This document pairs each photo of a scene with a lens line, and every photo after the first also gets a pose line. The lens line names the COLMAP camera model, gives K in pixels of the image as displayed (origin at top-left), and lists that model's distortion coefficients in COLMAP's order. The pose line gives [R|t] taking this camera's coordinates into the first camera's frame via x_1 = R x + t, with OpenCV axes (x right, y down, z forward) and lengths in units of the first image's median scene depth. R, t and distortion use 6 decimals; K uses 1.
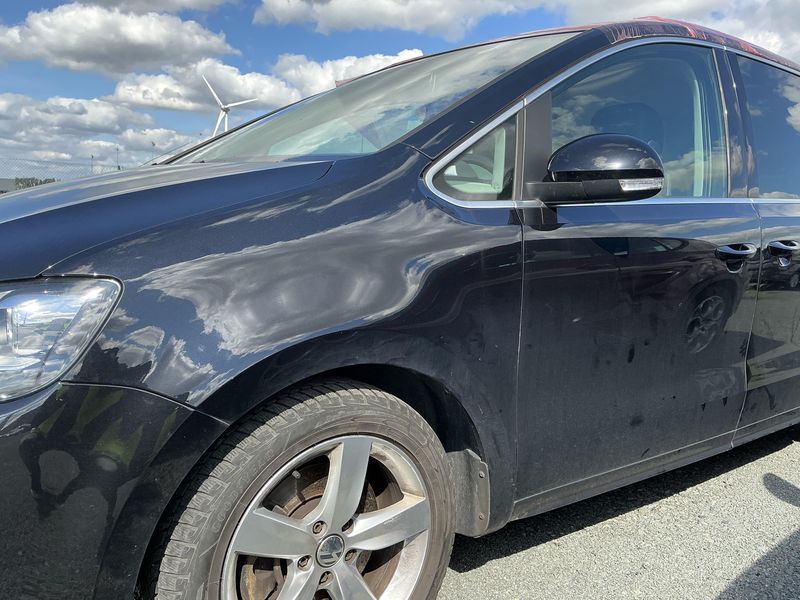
lens RADIAL K [[668.9, 0, 400.0], [0, 668.9, 300.0], [0, 0, 1]] dist [0.129707, -0.251872]
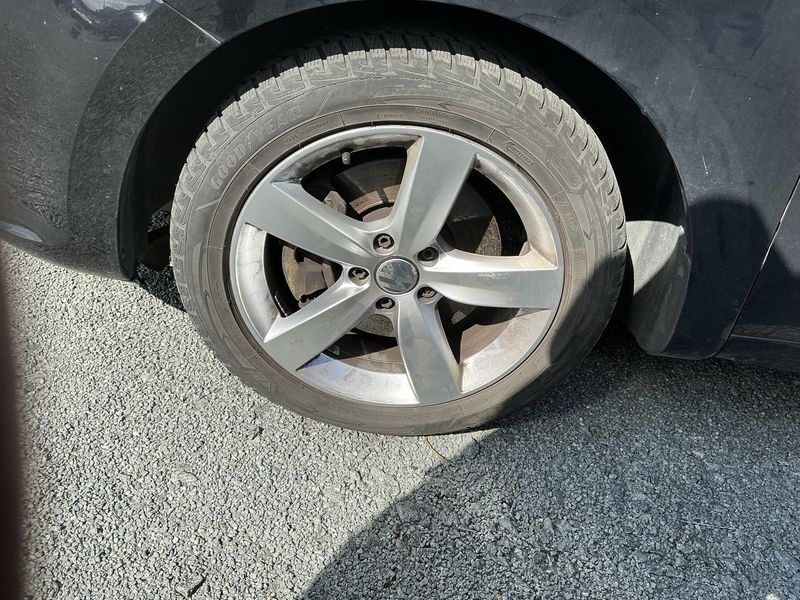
lens RADIAL K [[668.9, 0, 400.0], [0, 668.9, 300.0], [0, 0, 1]] dist [0.129707, -0.251872]
pose [[0.774239, 0.421791, -0.471854, 0.239522], [-0.182111, 0.862493, 0.472167, 0.042513], [0.606127, -0.279640, 0.744588, 0.419241]]
